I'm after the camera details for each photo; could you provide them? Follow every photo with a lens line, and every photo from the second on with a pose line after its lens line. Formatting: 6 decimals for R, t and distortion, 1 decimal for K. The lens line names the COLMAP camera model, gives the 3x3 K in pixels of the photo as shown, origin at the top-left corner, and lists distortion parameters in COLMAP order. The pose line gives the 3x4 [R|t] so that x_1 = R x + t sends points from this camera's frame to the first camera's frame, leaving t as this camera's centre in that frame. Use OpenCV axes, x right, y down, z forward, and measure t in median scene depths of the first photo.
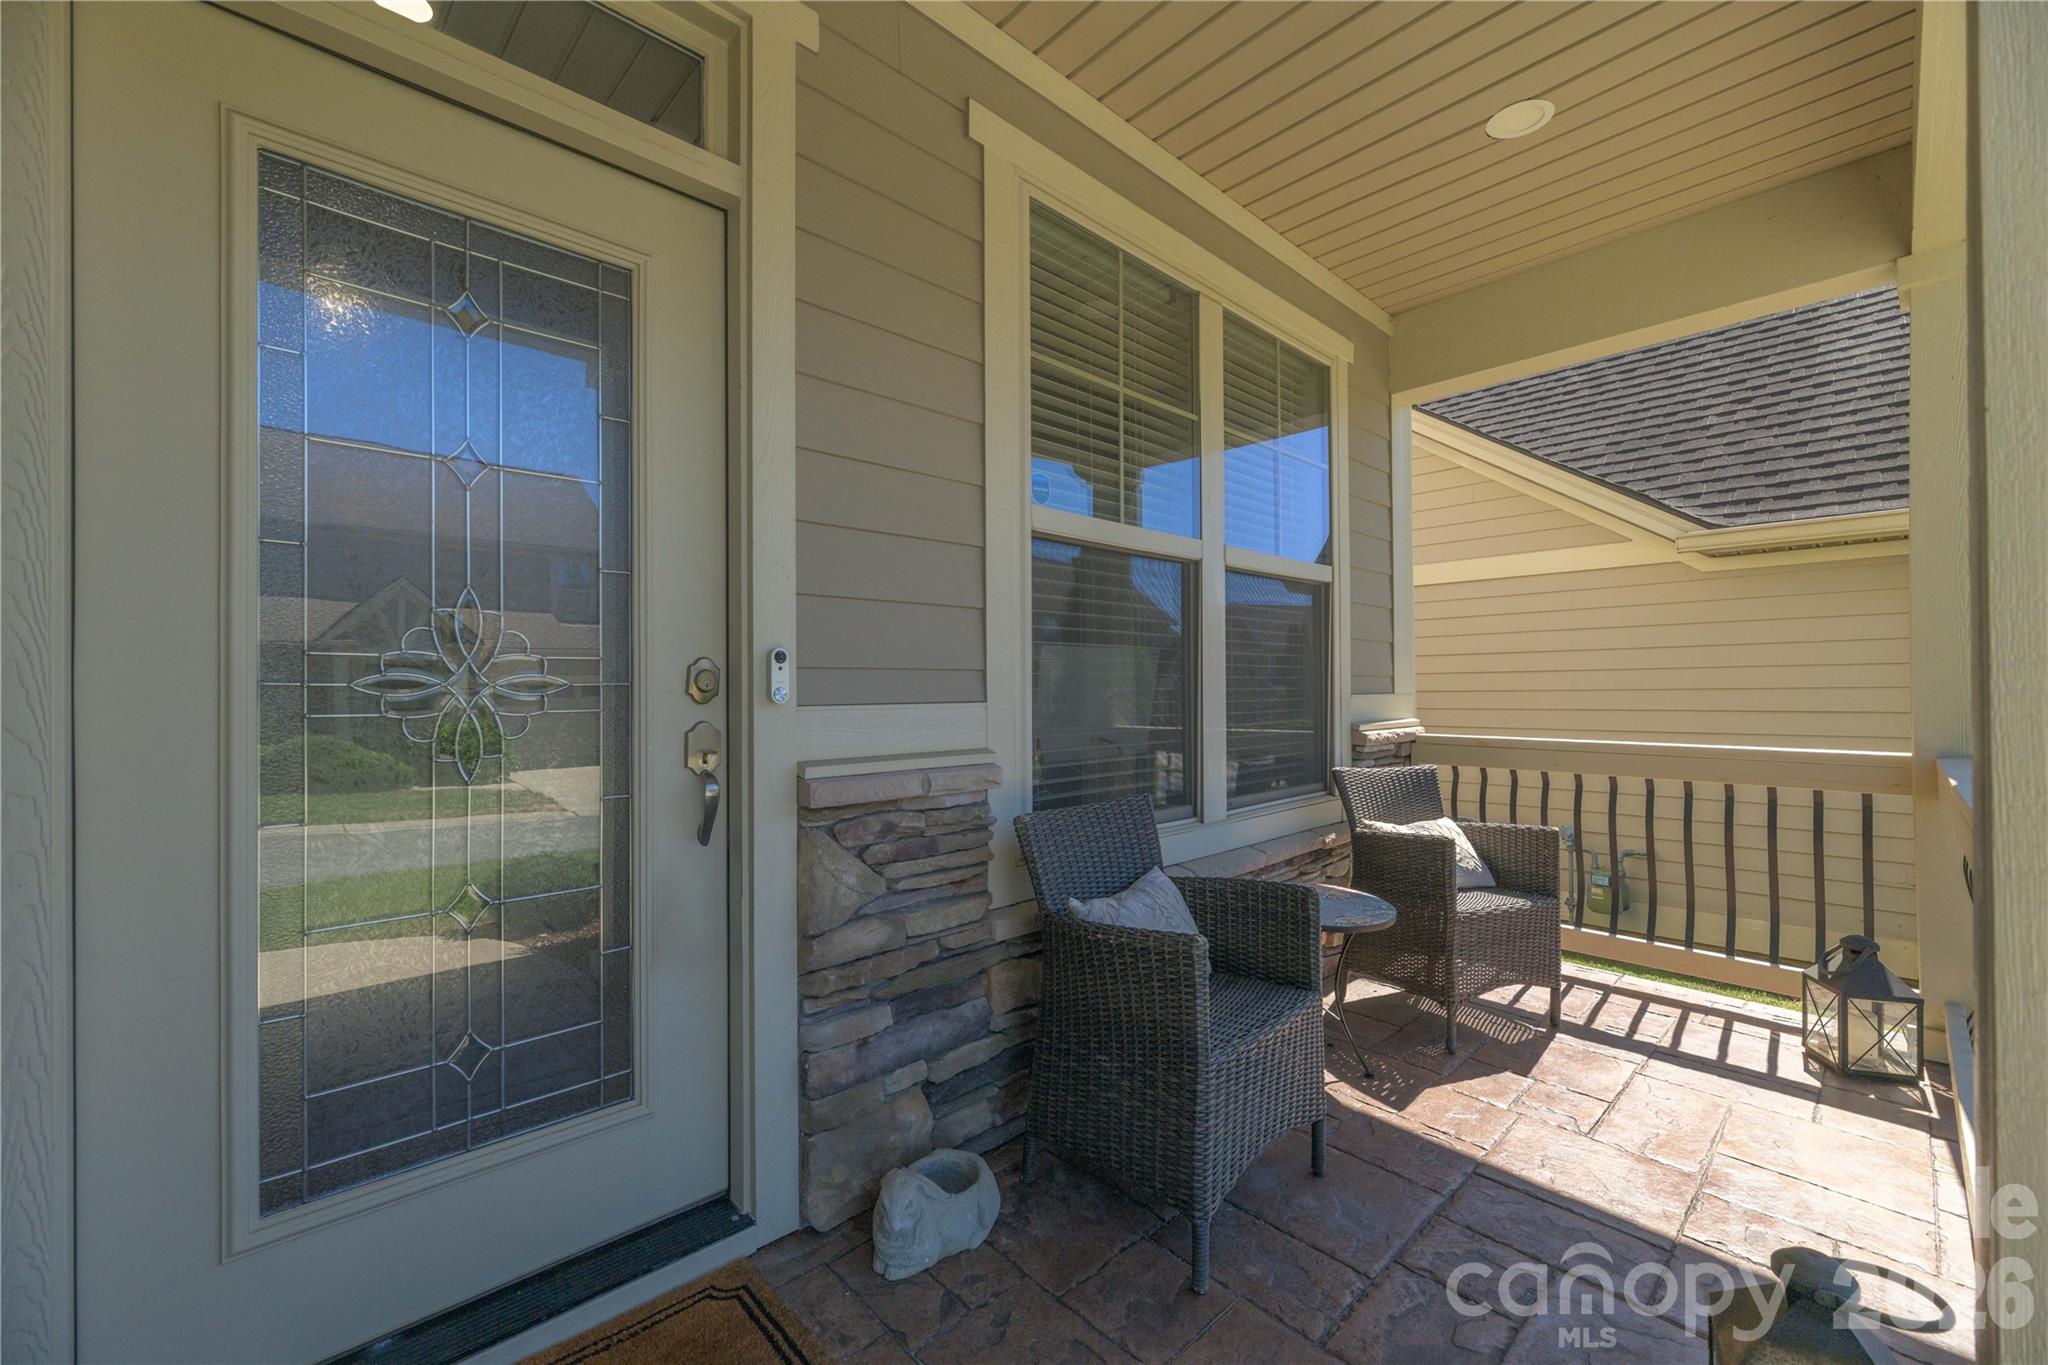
lens RADIAL K [[811.1, 0, 1020.3], [0, 811.1, 681.8], [0, 0, 1]] dist [-0.000749, -0.000092]
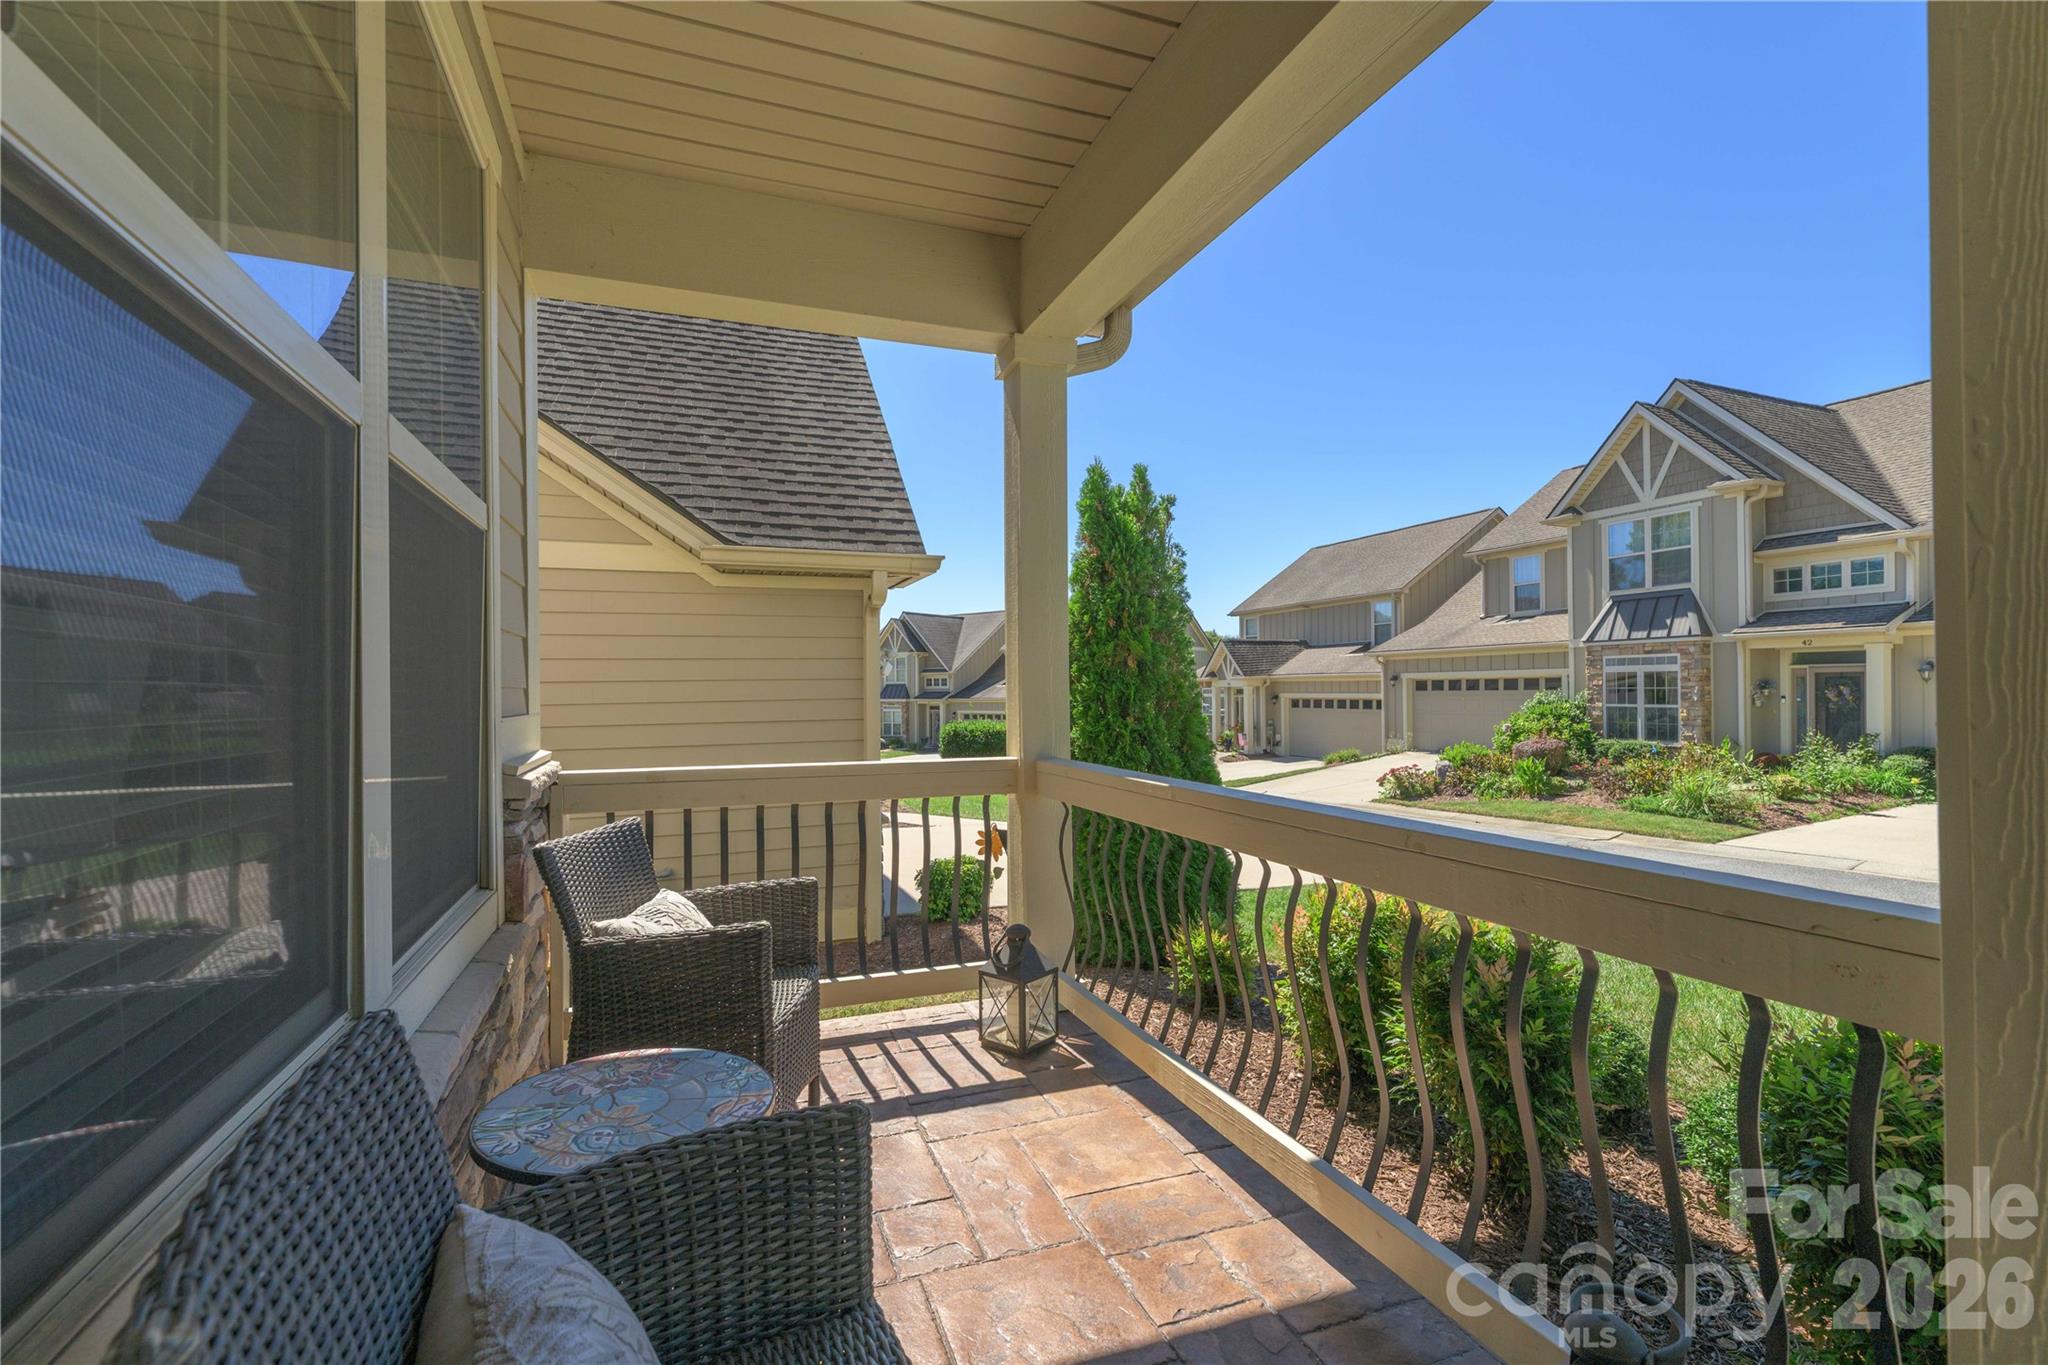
lens RADIAL K [[888.5, 0, 1016.3], [0, 888.5, 690.4], [0, 0, 1]] dist [-0.009017, -0.000329]
pose [[0.381217, 0.004891, 0.924473, -0.041070], [-0.003921, 0.999986, -0.003673, -0.002125], [-0.924477, -0.002225, 0.381230, 0.233215]]
